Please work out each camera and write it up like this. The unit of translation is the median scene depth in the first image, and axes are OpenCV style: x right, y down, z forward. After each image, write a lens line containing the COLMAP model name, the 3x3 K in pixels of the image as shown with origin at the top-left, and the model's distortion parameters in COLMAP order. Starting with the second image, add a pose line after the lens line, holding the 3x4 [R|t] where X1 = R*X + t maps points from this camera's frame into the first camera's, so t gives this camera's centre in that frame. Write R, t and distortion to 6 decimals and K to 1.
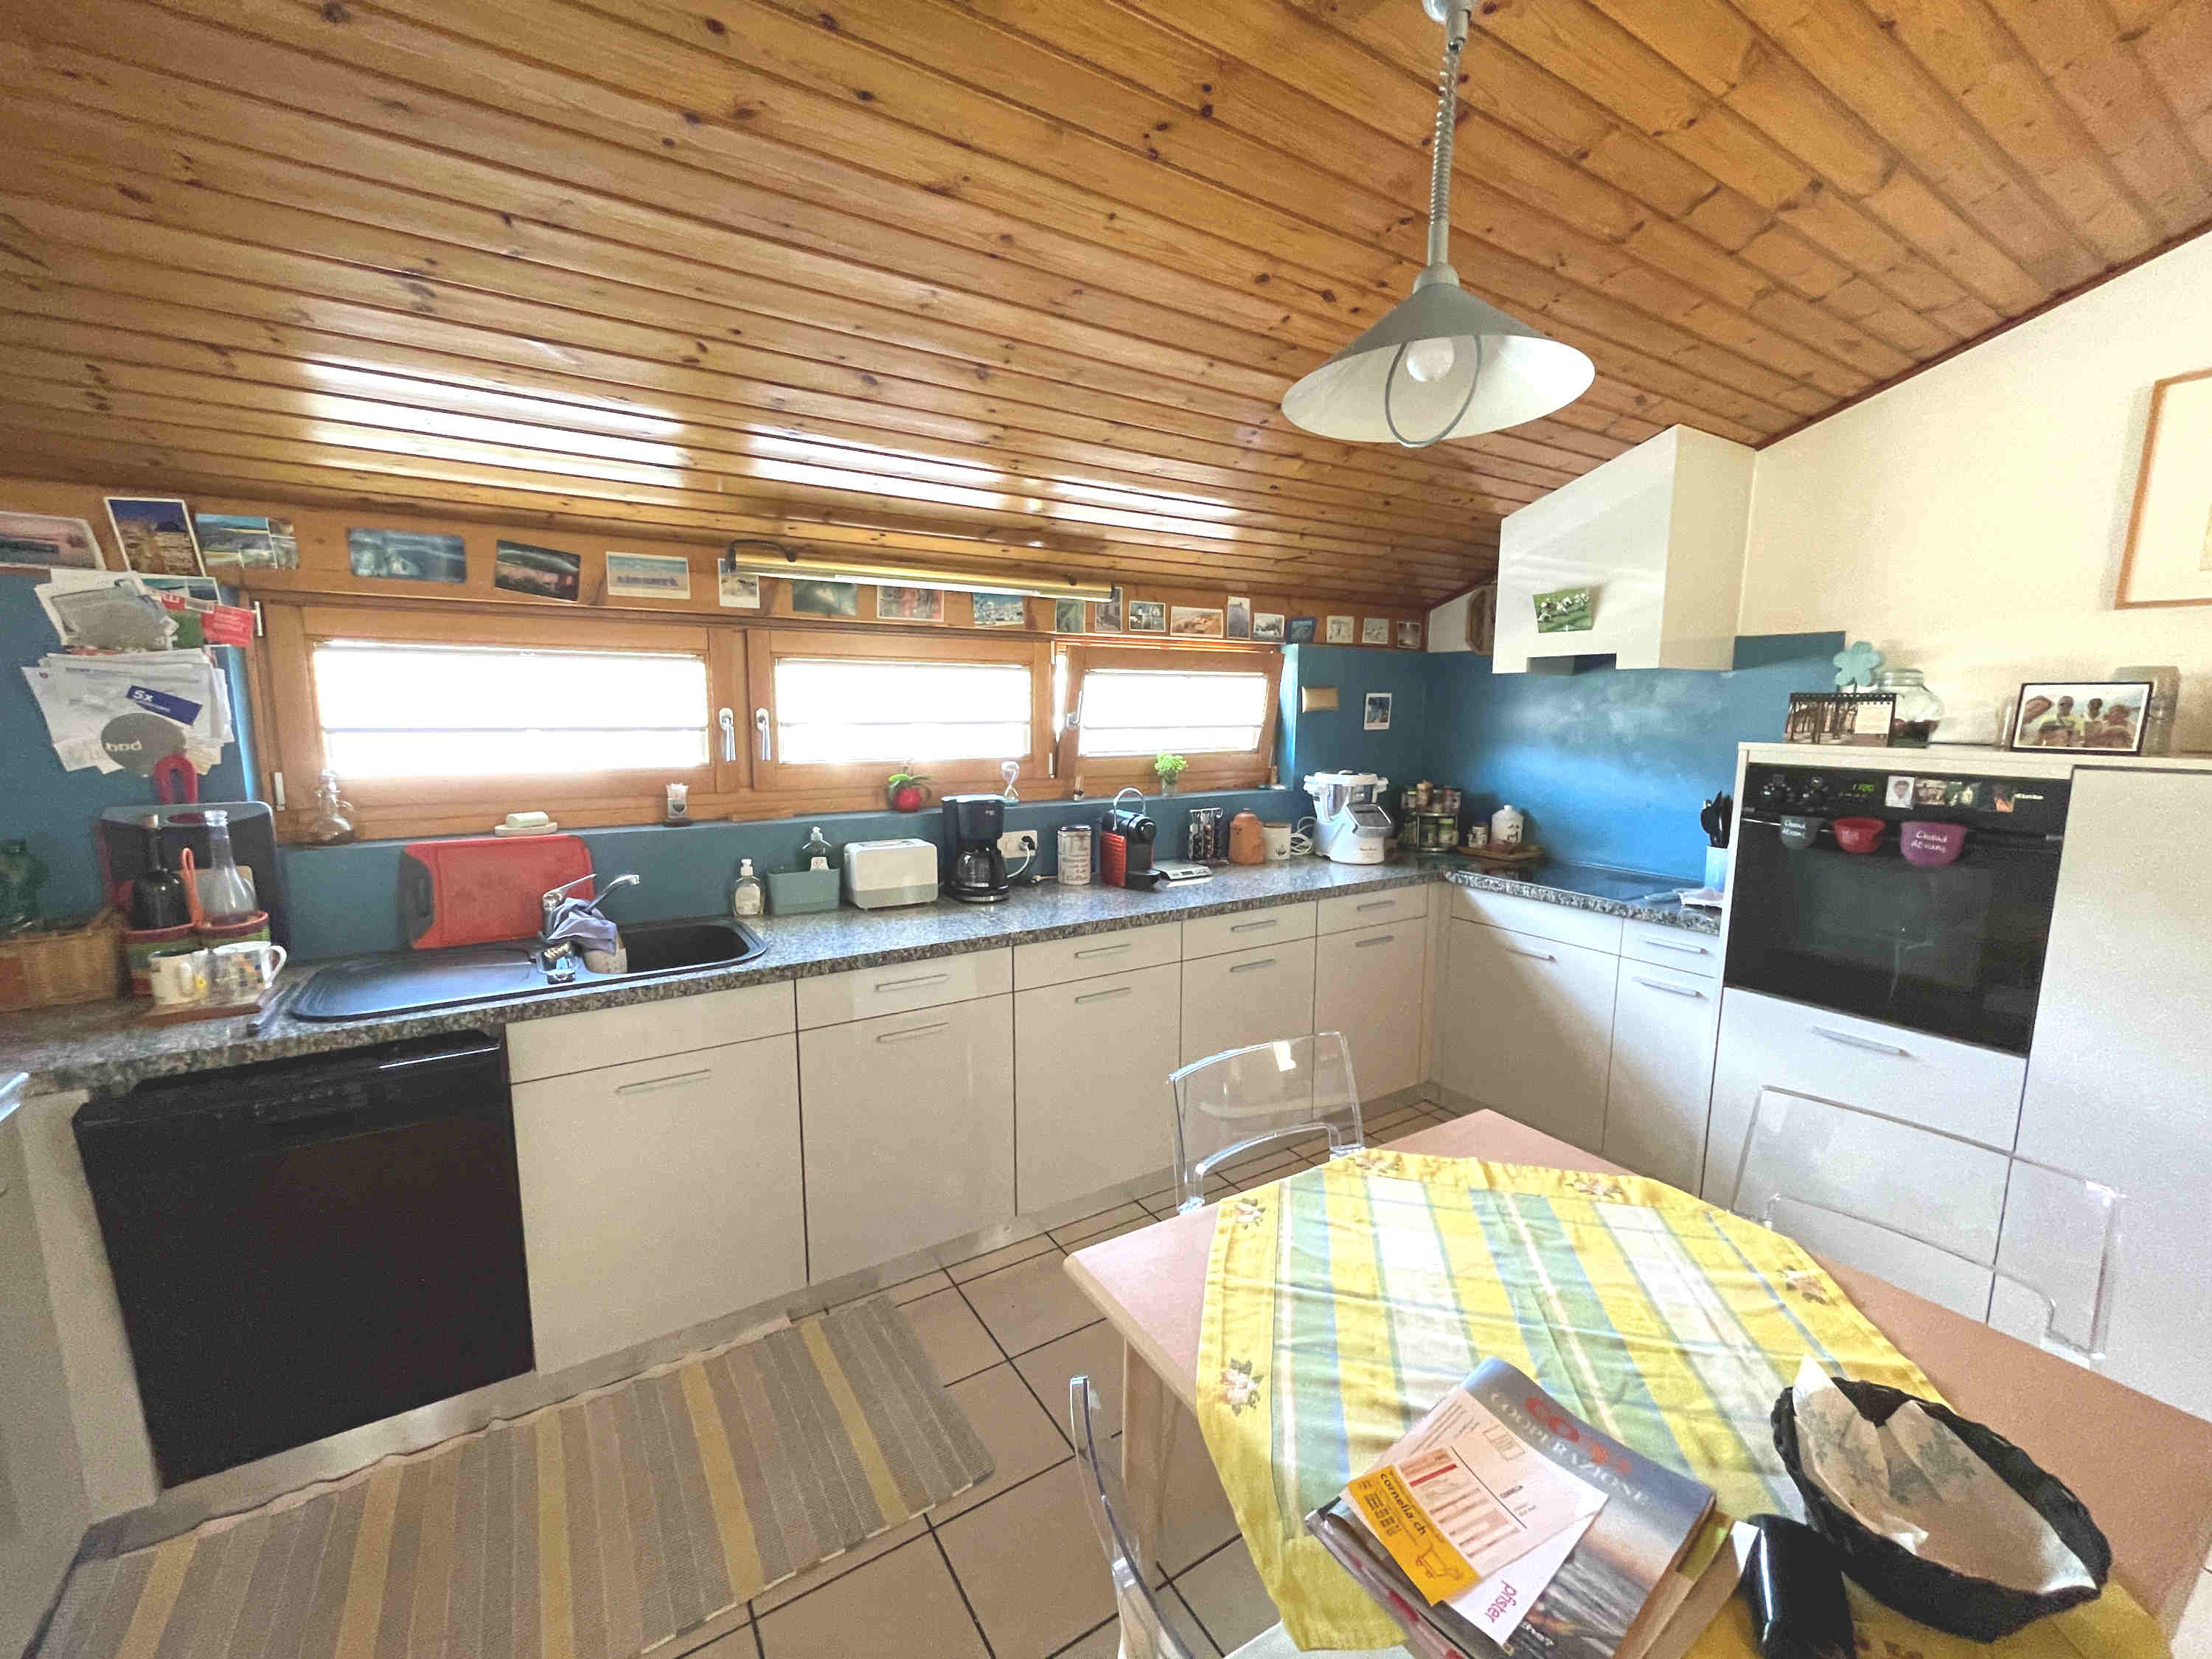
lens RADIAL K [[907.2, 0, 1109.9], [0, 907.2, 829.2], [0, 0, 1]] dist [-0.002398, 0.000665]
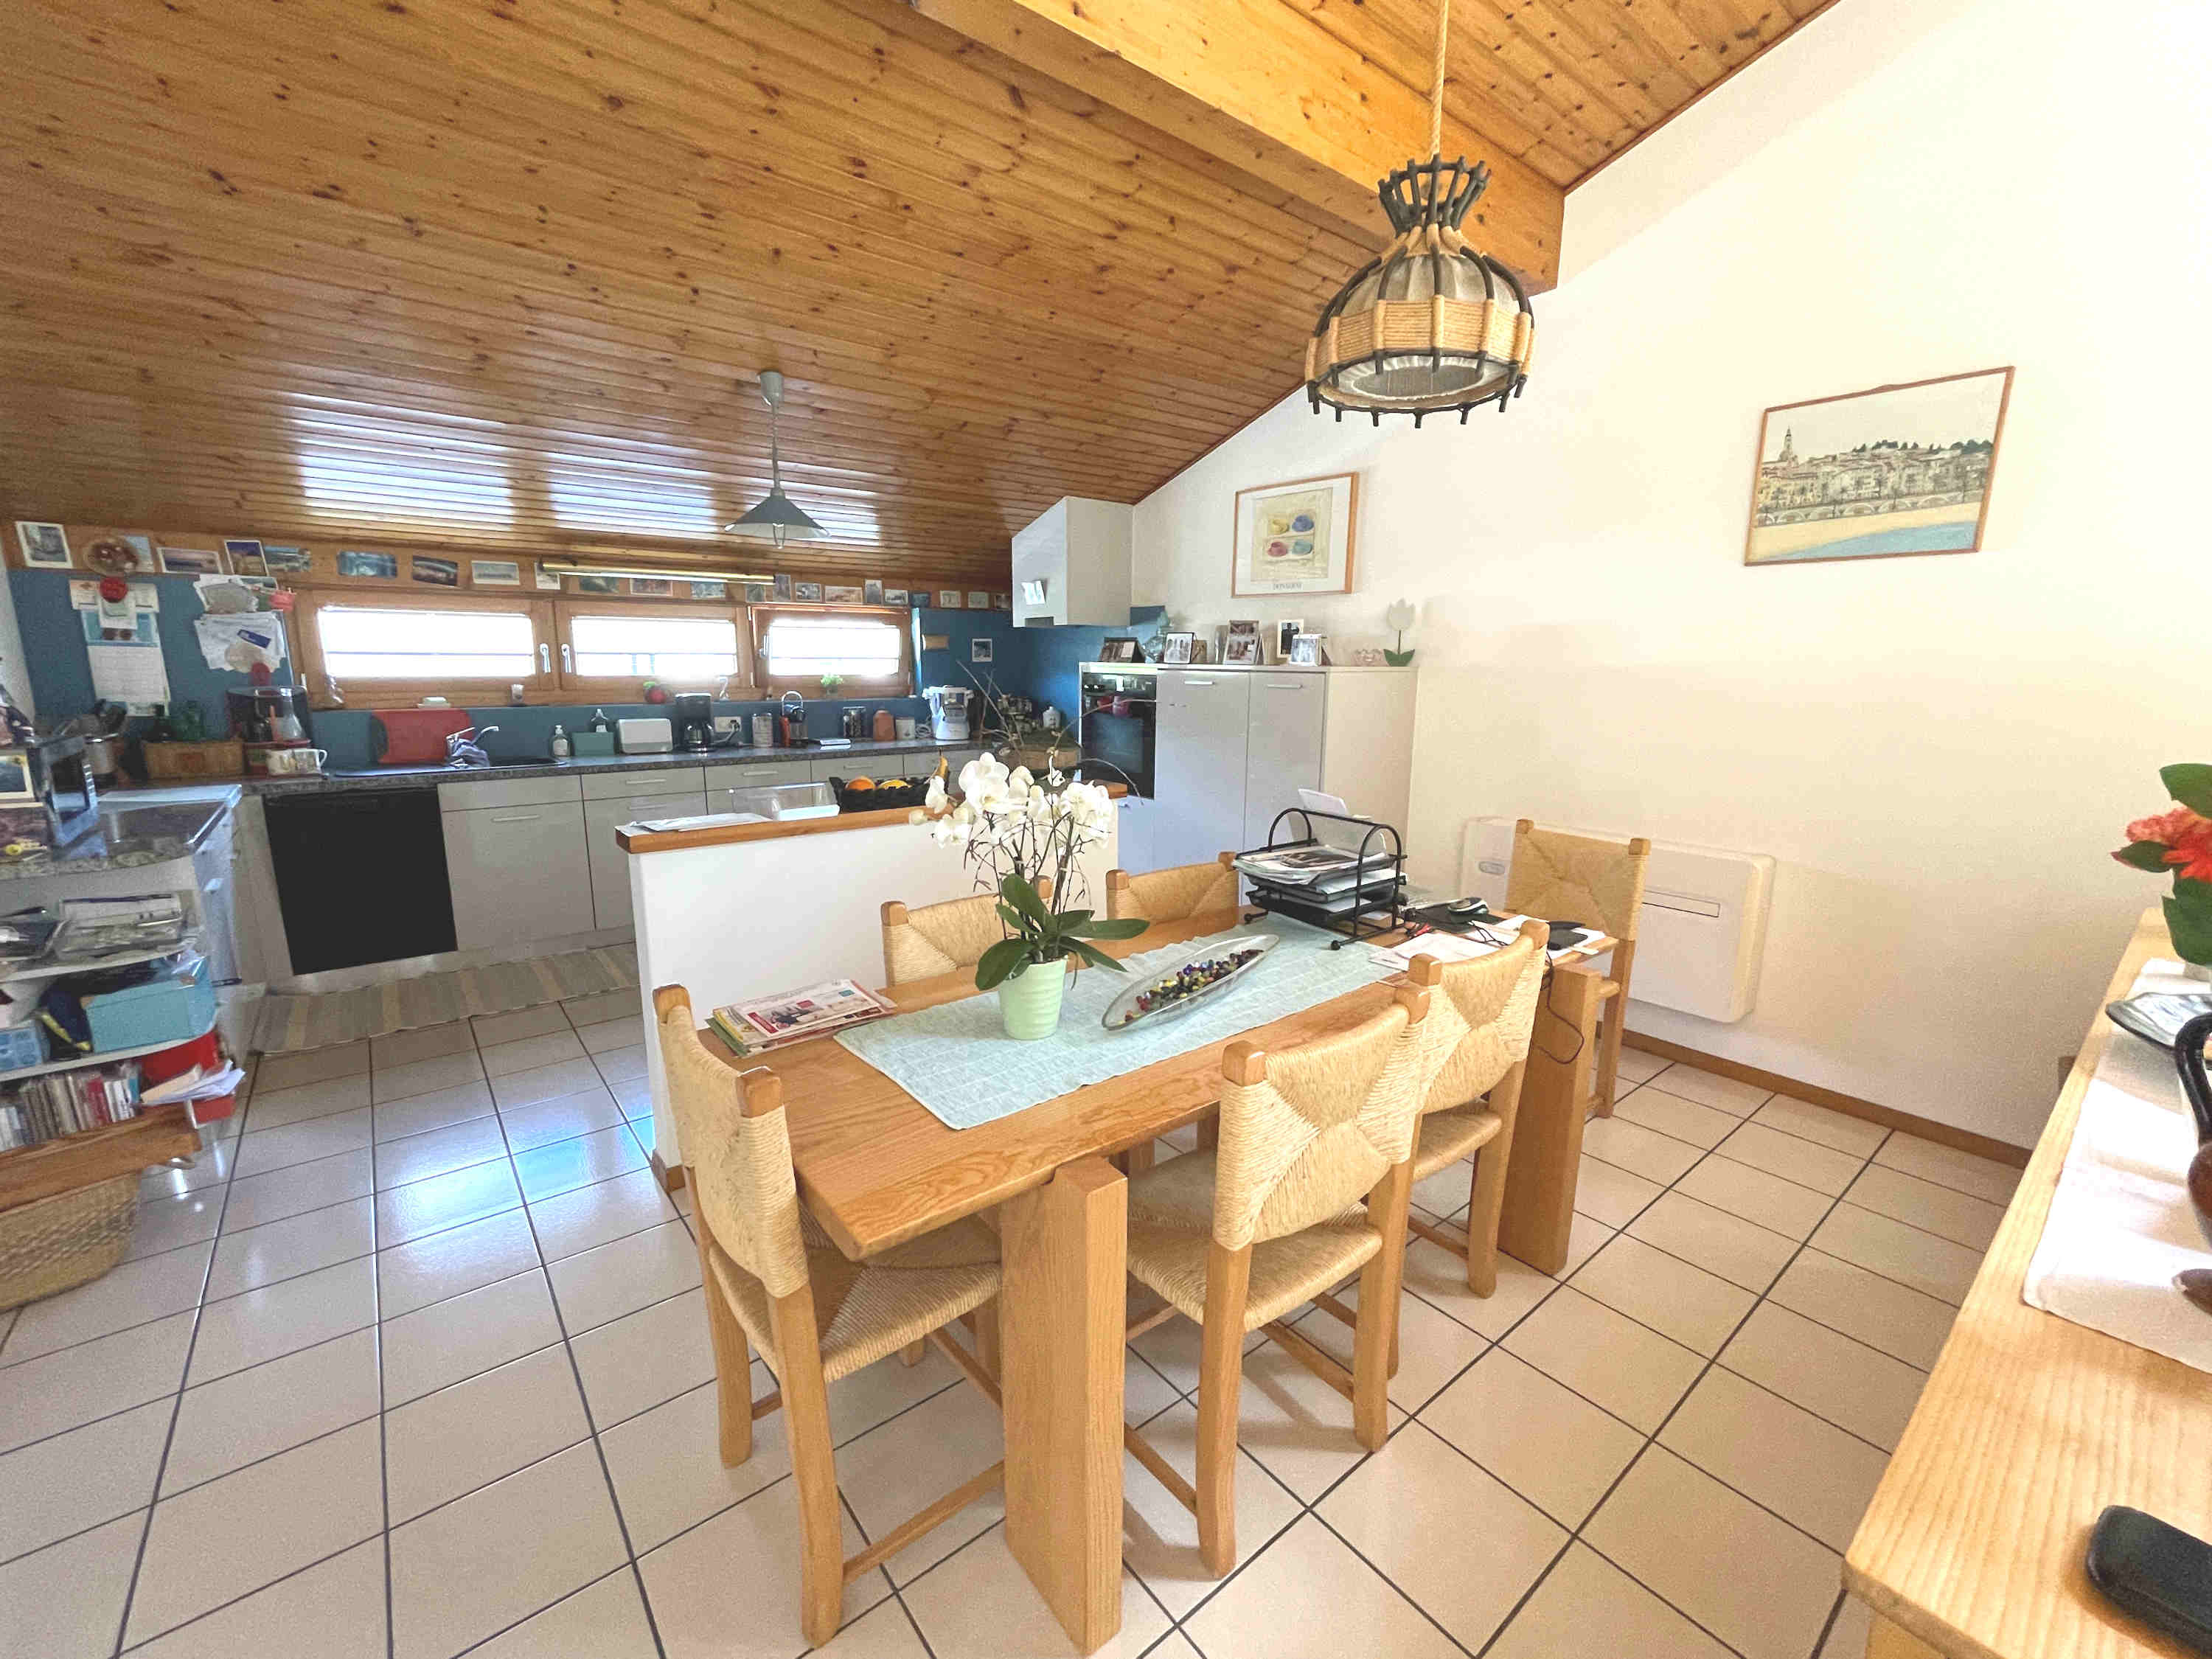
lens RADIAL K [[907.2, 0, 1098.9], [0, 907.2, 828.4], [0, 0, 1]] dist [-0.002398, 0.000665]
pose [[0.994116, -0.019112, 0.106617, 0.500078], [0.013883, 0.998674, 0.049579, 0.167407], [-0.107424, -0.047807, 0.993063, -0.978973]]
